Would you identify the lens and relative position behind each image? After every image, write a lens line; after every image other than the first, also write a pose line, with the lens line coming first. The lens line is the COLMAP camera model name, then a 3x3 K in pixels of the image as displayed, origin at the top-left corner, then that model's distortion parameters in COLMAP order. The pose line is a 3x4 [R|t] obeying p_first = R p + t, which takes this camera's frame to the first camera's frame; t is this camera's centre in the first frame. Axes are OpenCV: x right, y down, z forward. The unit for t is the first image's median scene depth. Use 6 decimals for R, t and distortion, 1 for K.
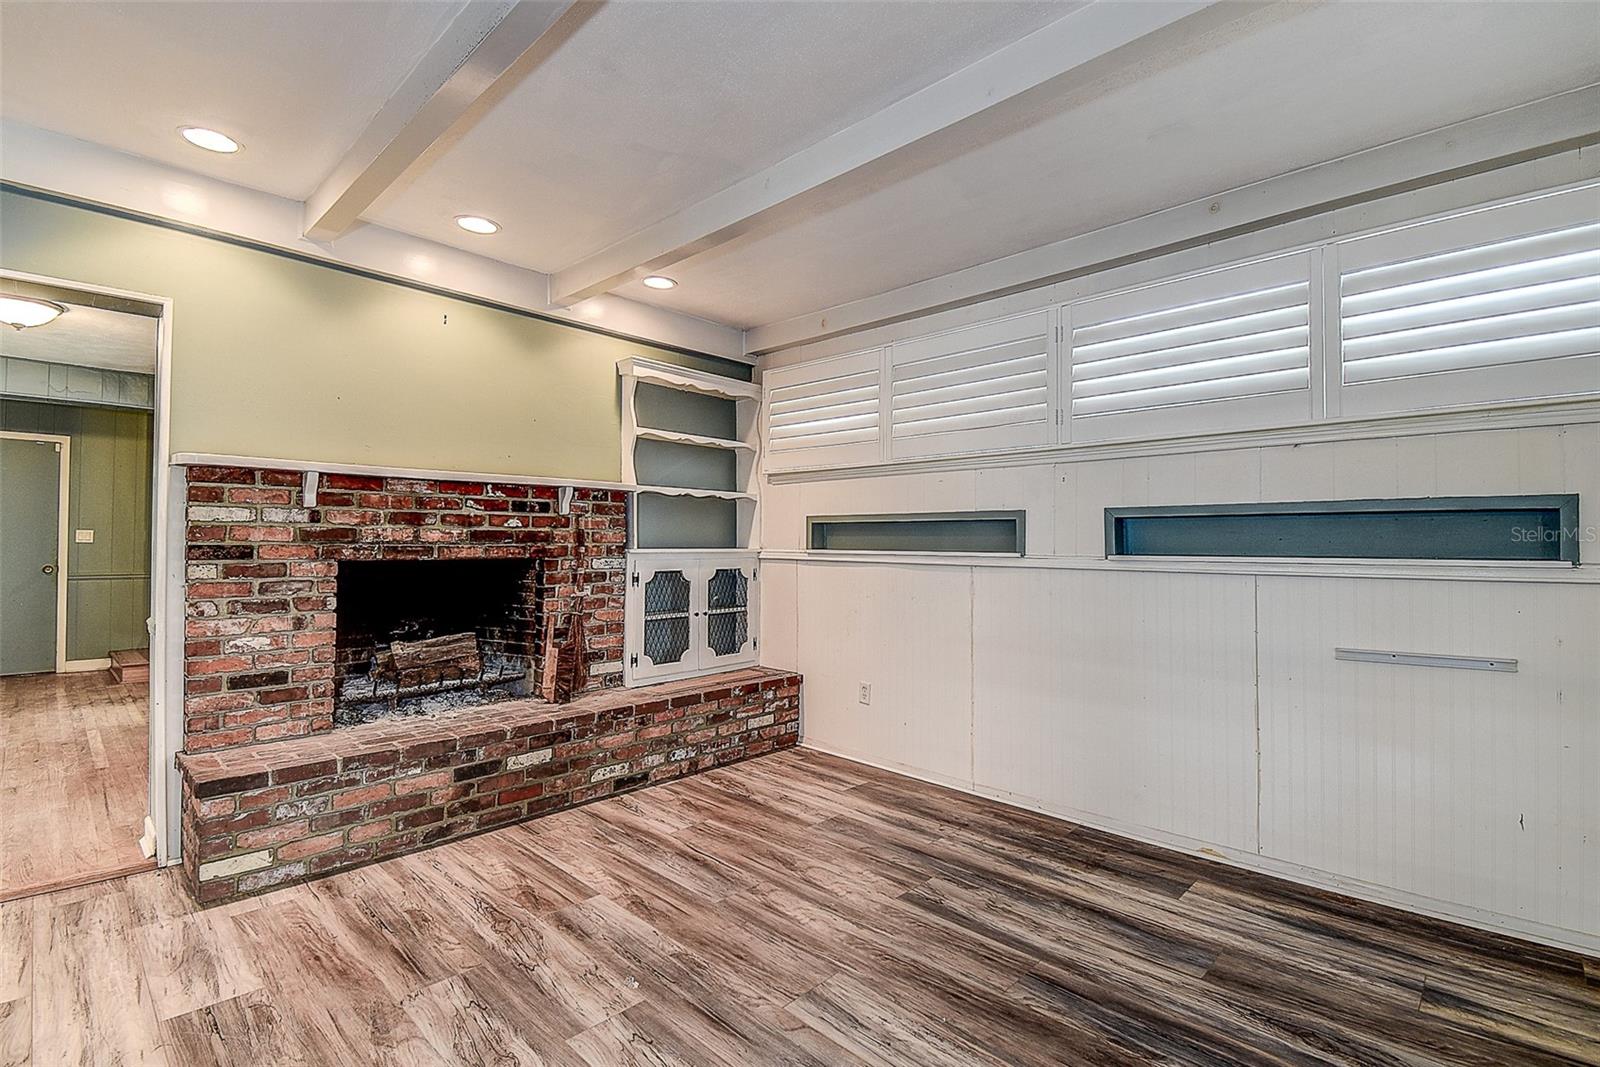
lens RADIAL K [[725.7, 0, 808.7], [0, 725.7, 526.2], [0, 0, 1]] dist [0.015936, -0.017549]
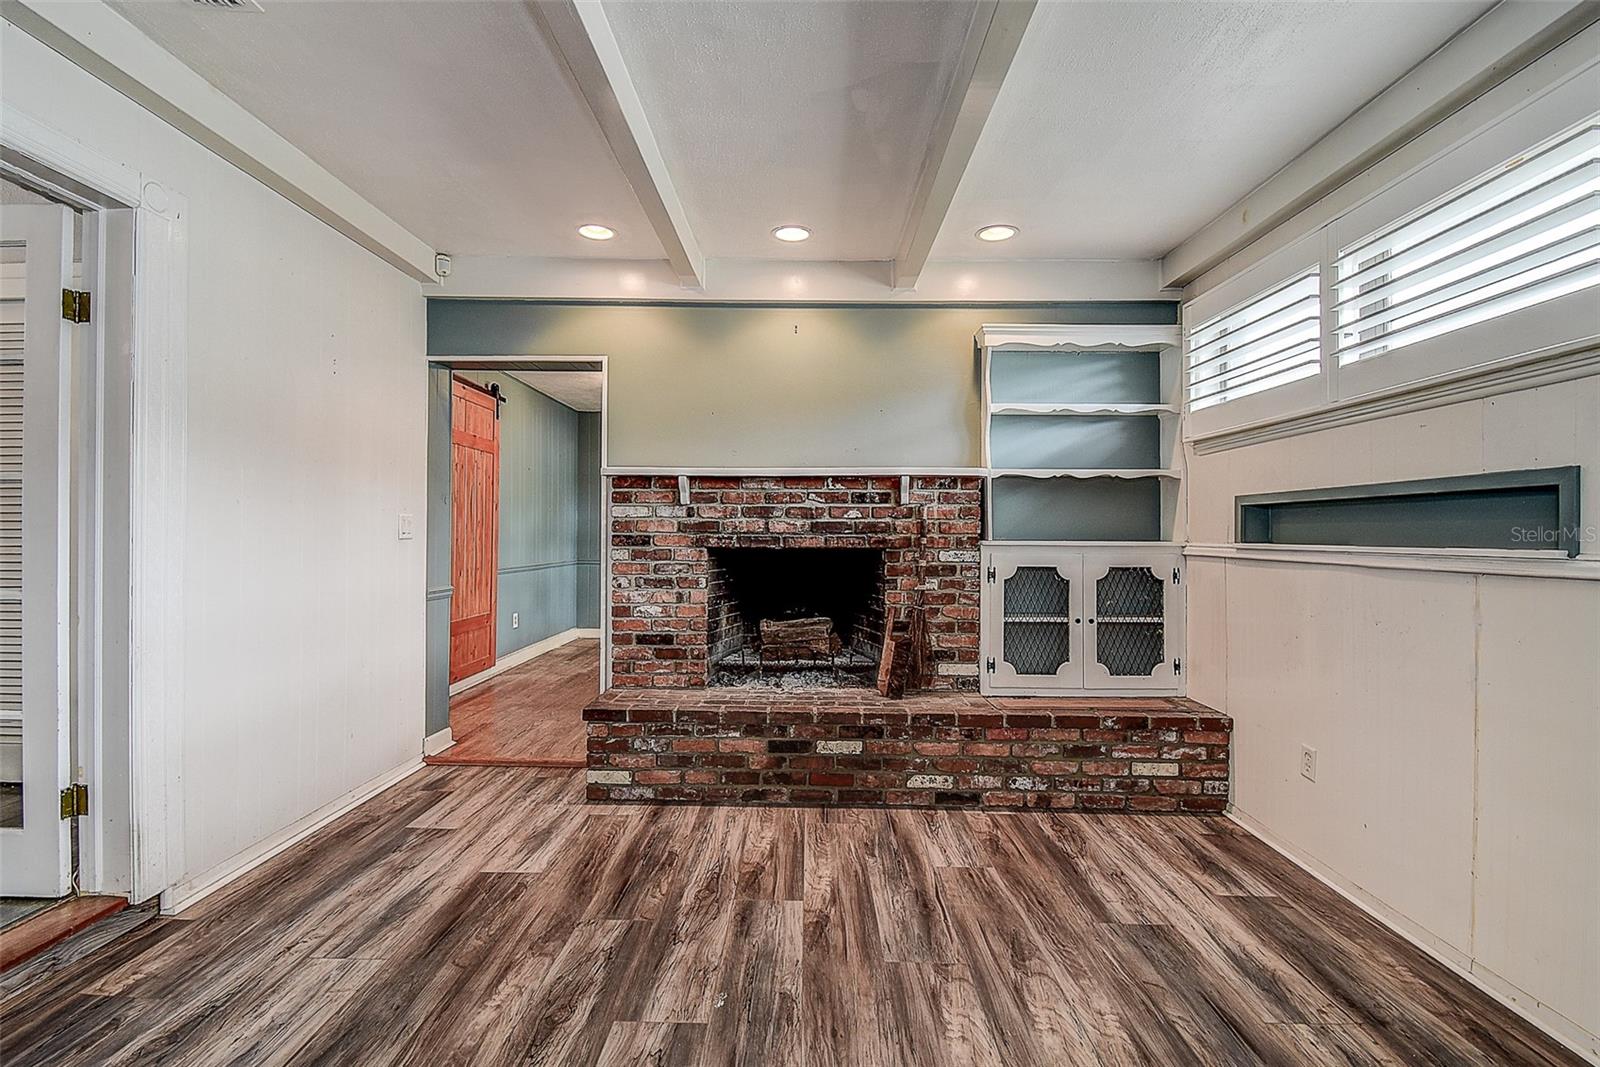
lens RADIAL K [[725.7, 0, 794.8], [0, 725.7, 531.0], [0, 0, 1]] dist [0.015936, -0.017549]
pose [[0.675282, -0.005425, -0.737540, 0.320623], [0.014707, 0.999873, 0.006111, 0.013043], [0.737413, -0.014974, 0.675276, 0.279949]]
